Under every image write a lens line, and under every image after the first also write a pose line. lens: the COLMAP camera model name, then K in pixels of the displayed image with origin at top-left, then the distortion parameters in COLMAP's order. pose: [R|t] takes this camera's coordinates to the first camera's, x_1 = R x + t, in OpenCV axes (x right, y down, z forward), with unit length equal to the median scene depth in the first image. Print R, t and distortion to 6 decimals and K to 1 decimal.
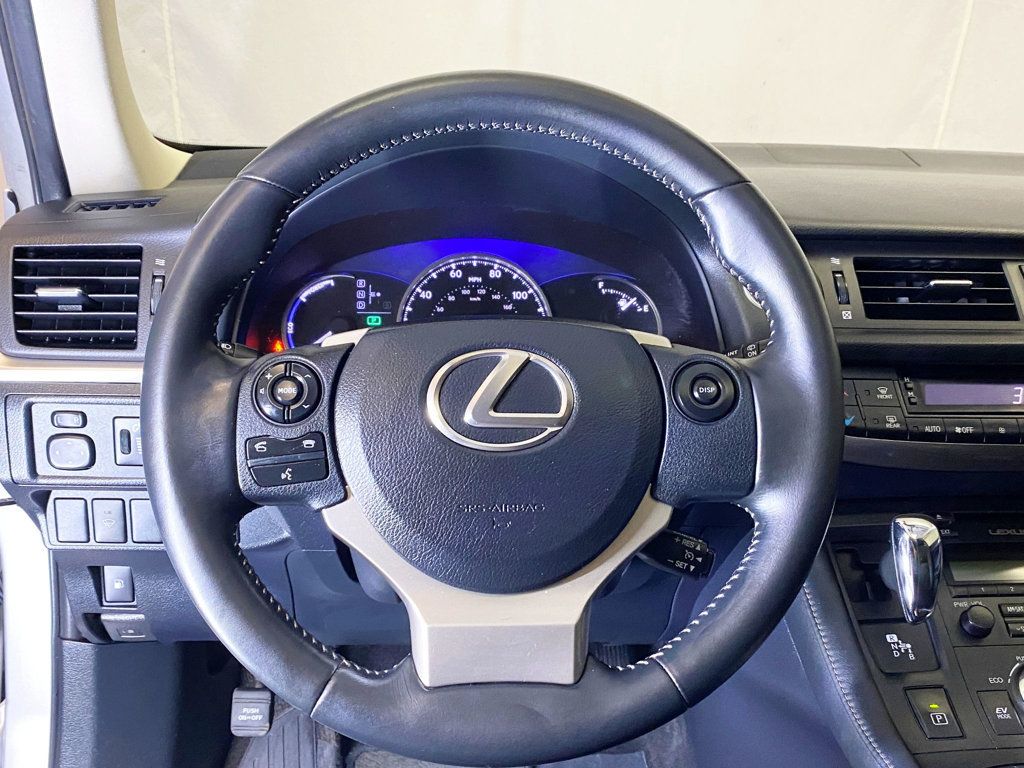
lens RADIAL K [[1024.6, 0, 512.0], [0, 1024.6, 384.0], [0, 0, 1]] dist [0.168702, -0.491400]
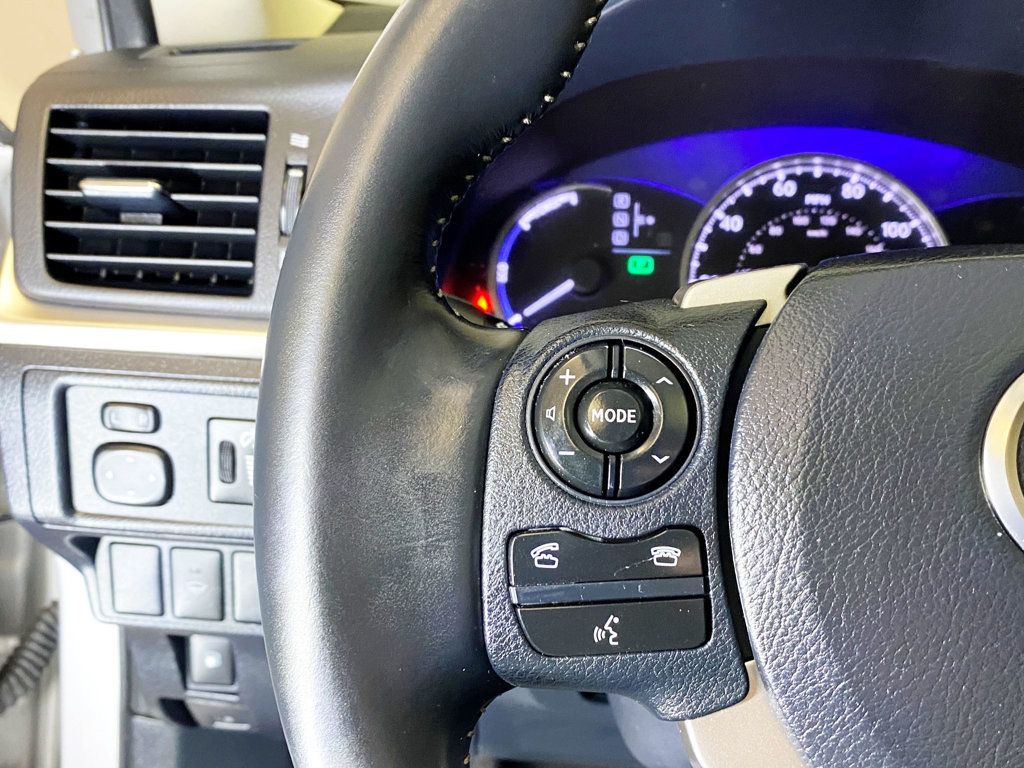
lens RADIAL K [[1007.8, 0, 512.0], [0, 1007.8, 384.0], [0, 0, 1]] dist [0.179811, -0.634240]
pose [[0.994241, 0.049542, -0.095031, -0.168179], [-0.045975, 0.998167, 0.039360, -0.014706], [0.096807, -0.034764, 0.994696, 0.466511]]
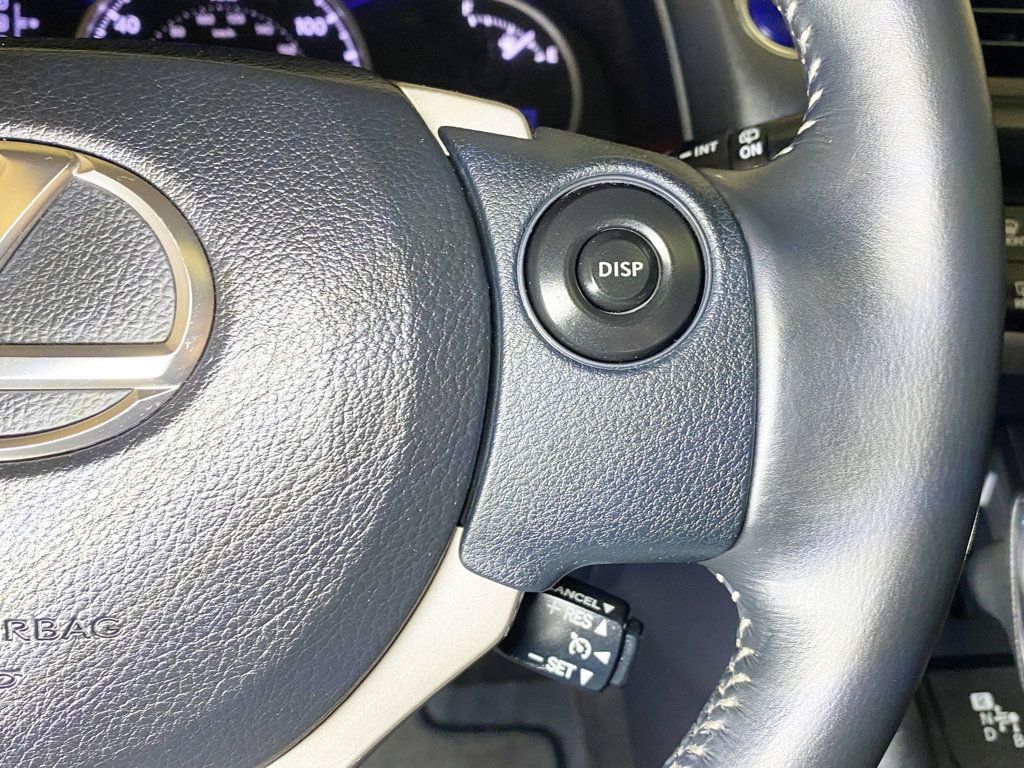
lens RADIAL K [[1023.3, 0, 516.3], [0, 1023.3, 364.3], [0, 0, 1]] dist [-0.008543, -0.022935]
pose [[0.999751, 0.000649, 0.022301, 0.114952], [-0.004943, 0.981174, 0.193063, -0.021449], [-0.021756, -0.193125, 0.980933, 0.519419]]
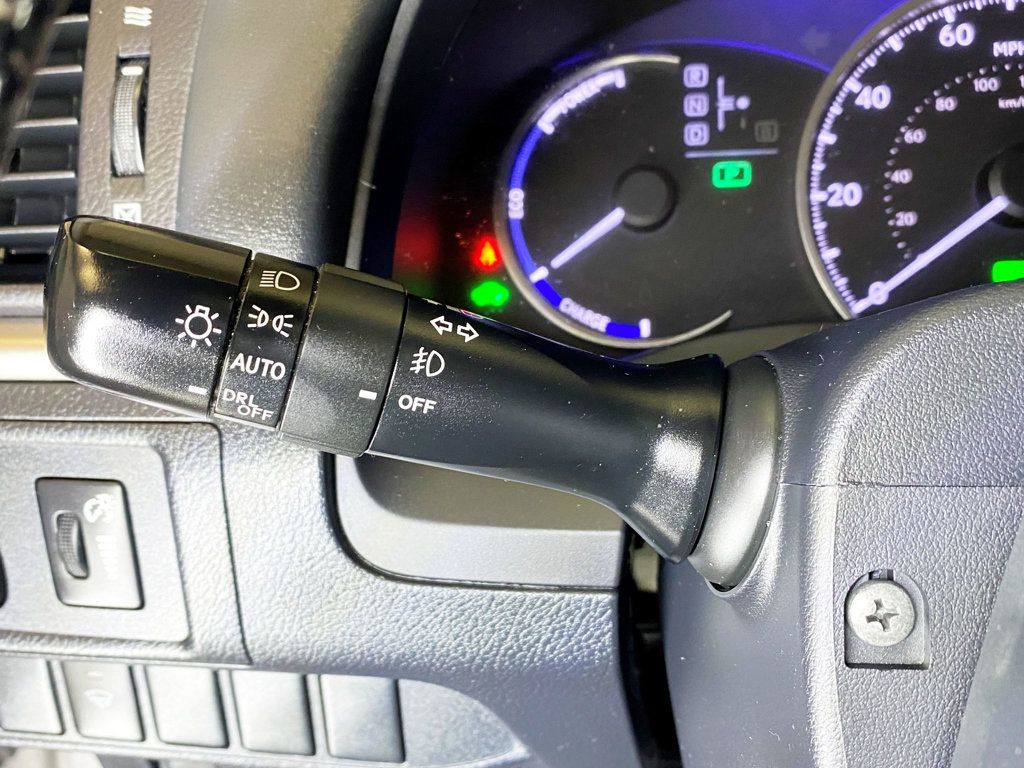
lens RADIAL K [[1023.3, 0, 516.3], [0, 1023.3, 364.3], [0, 0, 1]] dist [-0.008543, -0.022935]
pose [[0.978389, -0.003374, -0.206746, -0.151443], [0.023885, 0.995018, 0.096793, -0.034611], [0.205390, -0.099640, 0.973595, 0.692218]]
